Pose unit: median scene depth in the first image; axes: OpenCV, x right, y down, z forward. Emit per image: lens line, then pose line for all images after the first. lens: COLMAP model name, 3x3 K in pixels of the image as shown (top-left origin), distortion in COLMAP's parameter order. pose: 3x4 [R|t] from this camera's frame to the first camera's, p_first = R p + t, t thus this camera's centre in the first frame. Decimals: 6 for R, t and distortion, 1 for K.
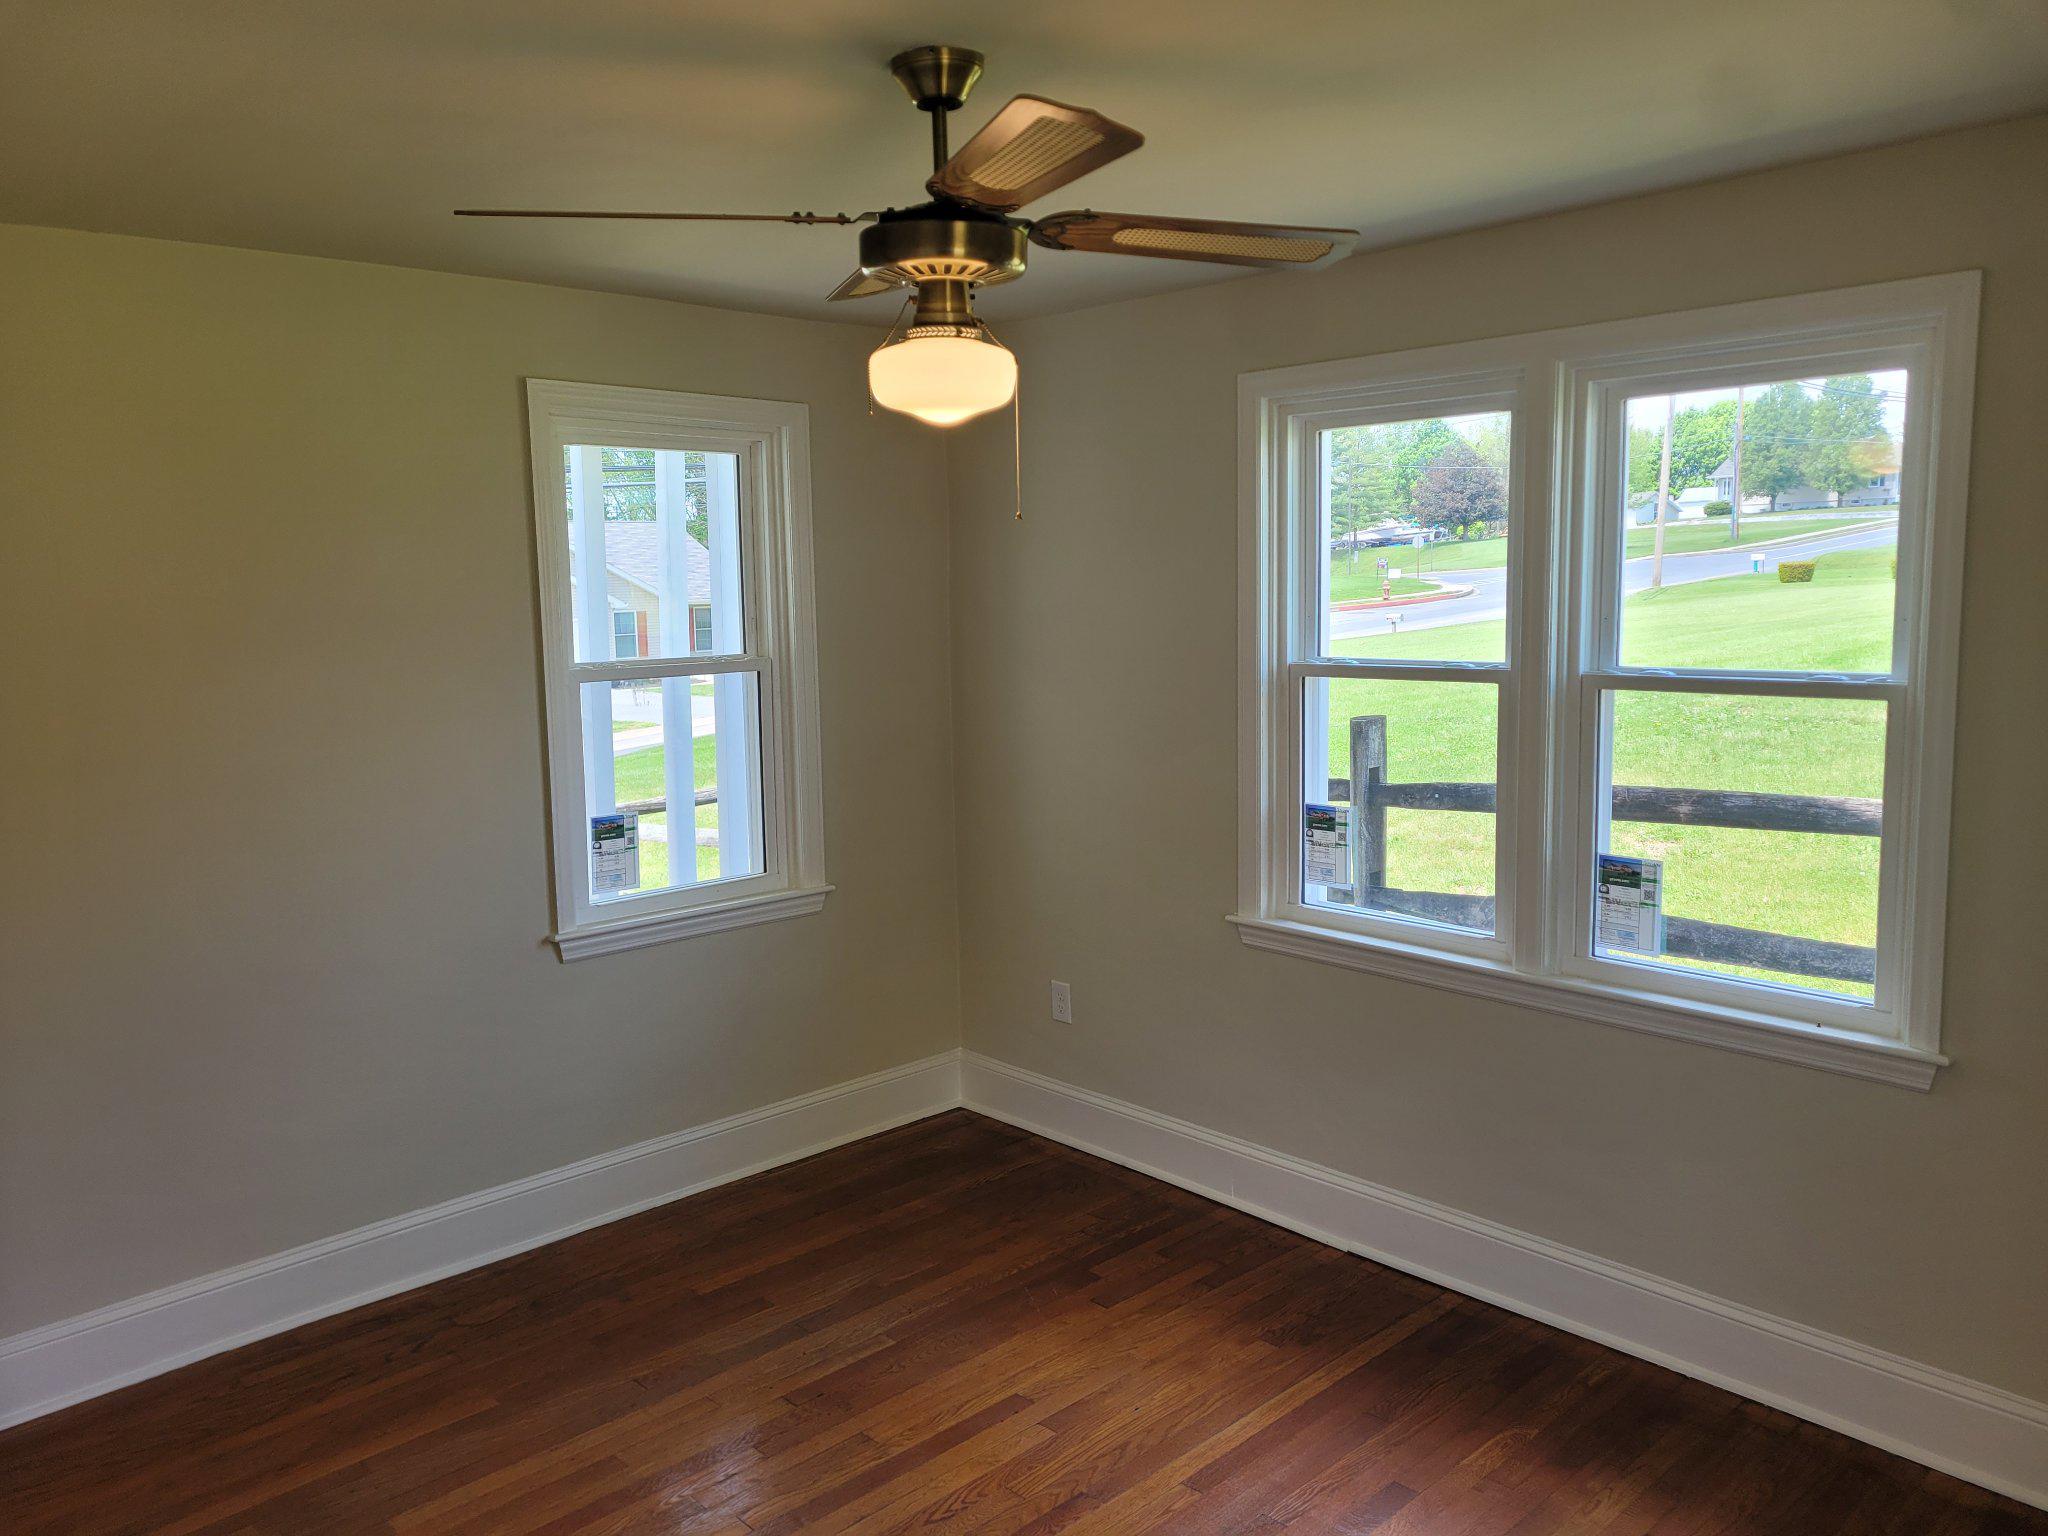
lens RADIAL K [[1560.8, 0, 1049.6], [0, 1560.8, 752.1], [0, 0, 1]] dist [0.084496, -0.049955]
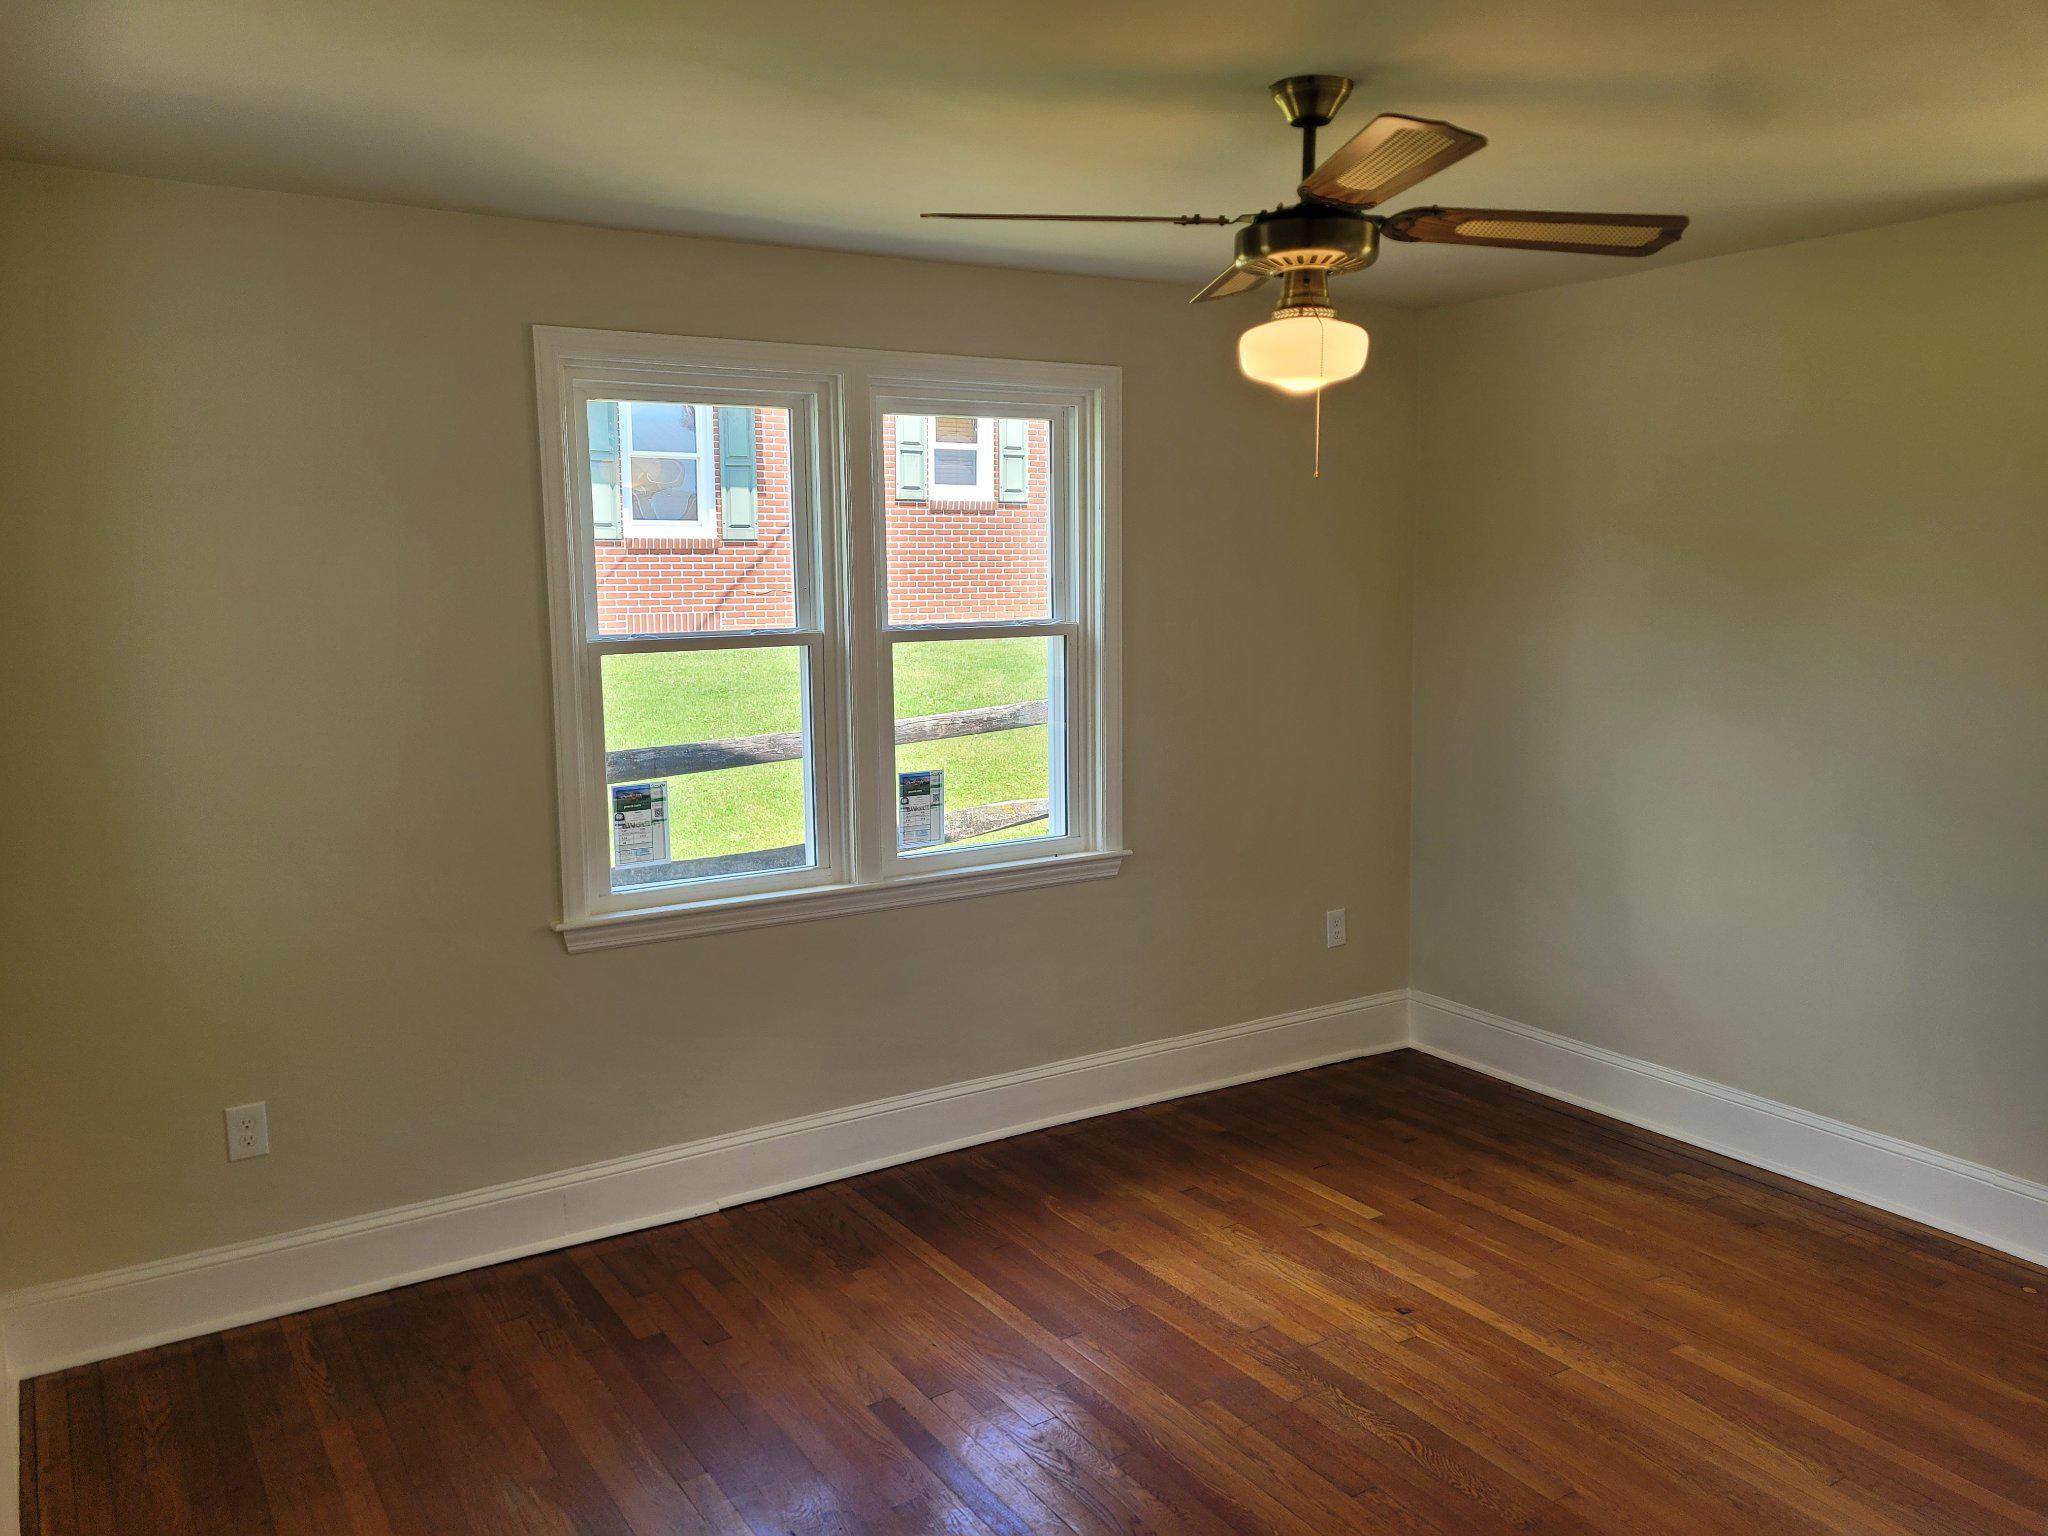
lens RADIAL K [[1560.8, 0, 1049.6], [0, 1560.8, 752.1], [0, 0, 1]] dist [0.084496, -0.049955]
pose [[0.198470, -0.110076, 0.973906, -0.773064], [0.119577, 0.988970, 0.087410, -0.043273], [-0.972785, 0.099109, 0.209443, 0.579773]]
